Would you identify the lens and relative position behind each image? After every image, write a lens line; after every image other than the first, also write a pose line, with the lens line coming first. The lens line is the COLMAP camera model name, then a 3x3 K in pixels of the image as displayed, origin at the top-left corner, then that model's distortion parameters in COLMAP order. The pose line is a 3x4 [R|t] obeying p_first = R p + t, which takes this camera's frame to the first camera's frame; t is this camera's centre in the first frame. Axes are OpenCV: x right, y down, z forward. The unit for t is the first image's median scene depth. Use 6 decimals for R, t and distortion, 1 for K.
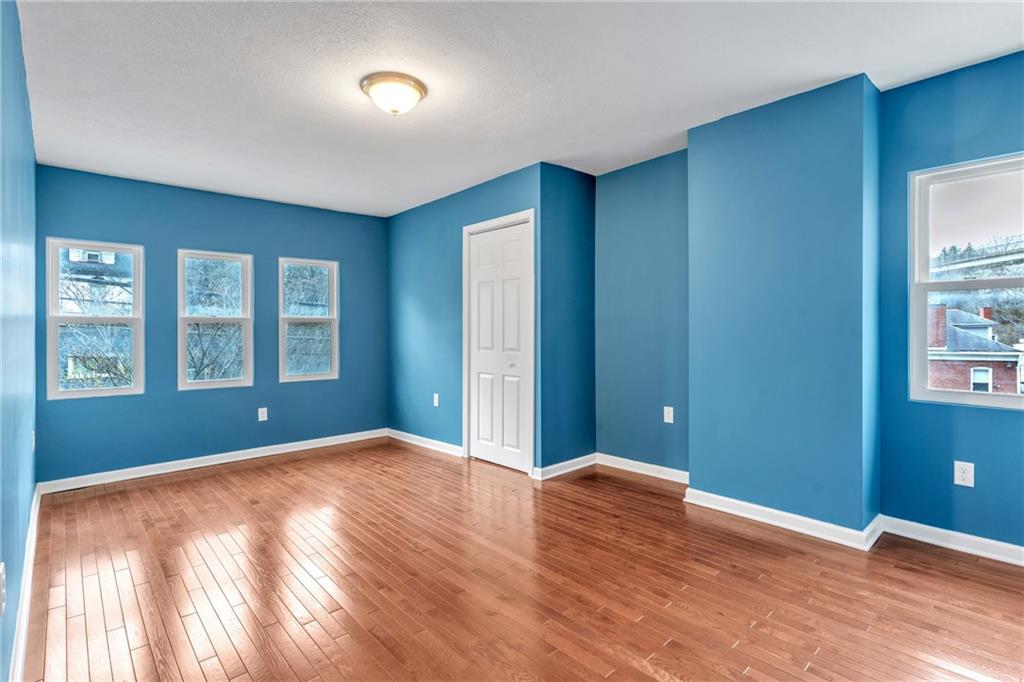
lens RADIAL K [[489.7, 0, 513.3], [0, 489.7, 331.5], [0, 0, 1]] dist [0.001777, 0.000592]
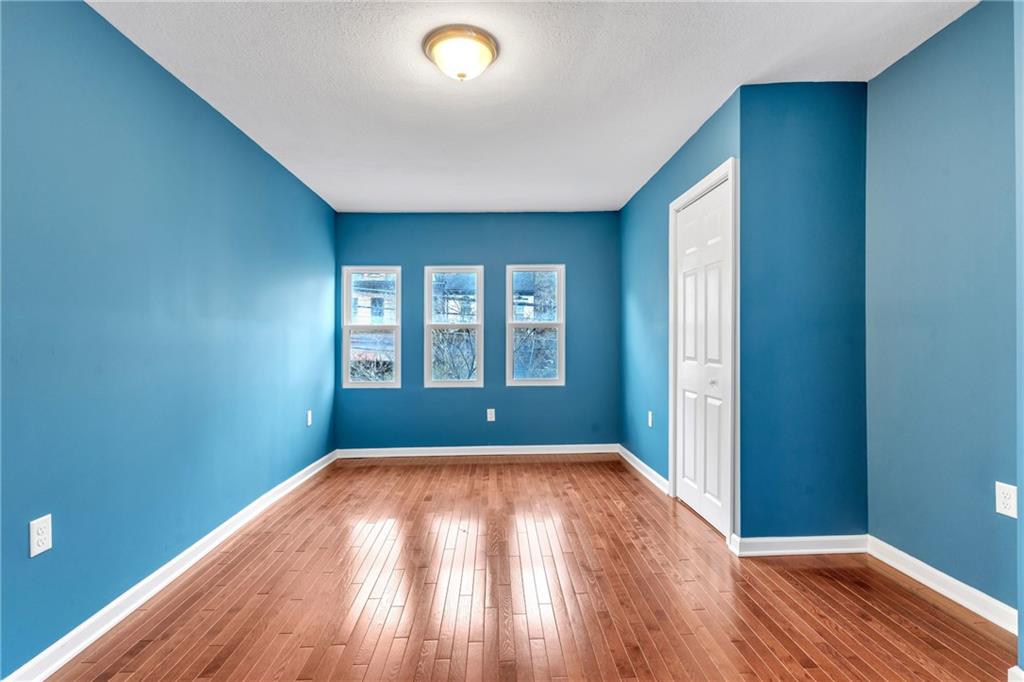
lens RADIAL K [[485.6, 0, 509.8], [0, 485.6, 333.7], [0, 0, 1]] dist [-0.000334, 0.000247]
pose [[0.757902, -0.007029, -0.652331, 0.227387], [0.002458, 0.999966, -0.007918, 0.001775], [0.652364, 0.004398, 0.757893, 0.253203]]
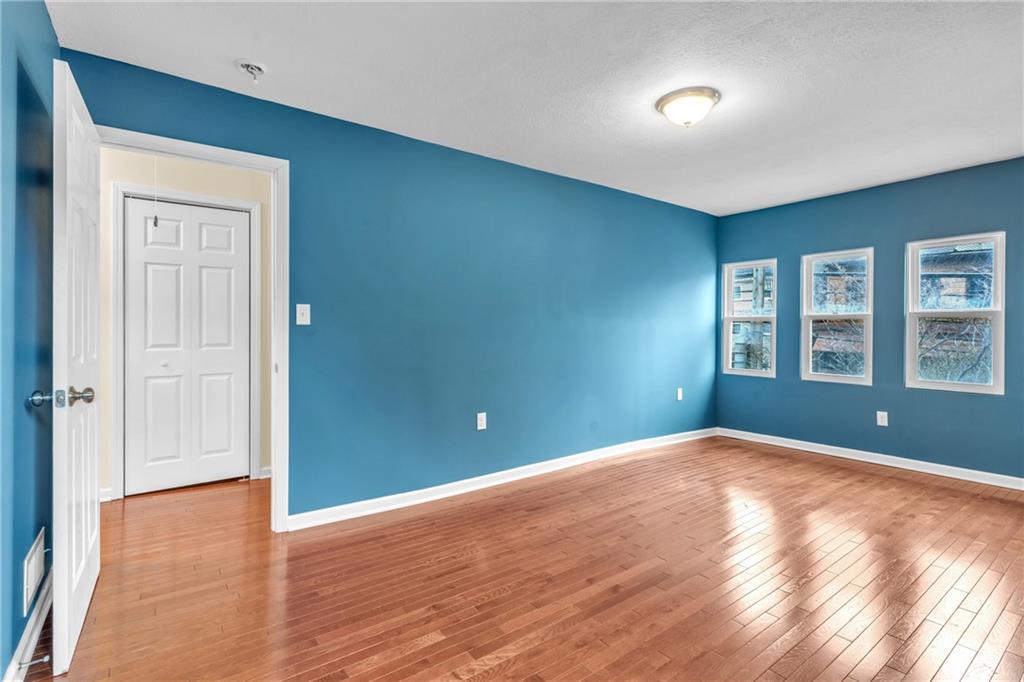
lens RADIAL K [[487.6, 0, 512.6], [0, 487.6, 327.1], [0, 0, 1]] dist [0.000067, -0.000272]
pose [[-0.106815, 0.004157, -0.994270, 0.520687], [-0.000420, 0.999991, 0.004226, -0.006924], [0.994279, 0.000869, -0.106812, 0.449535]]
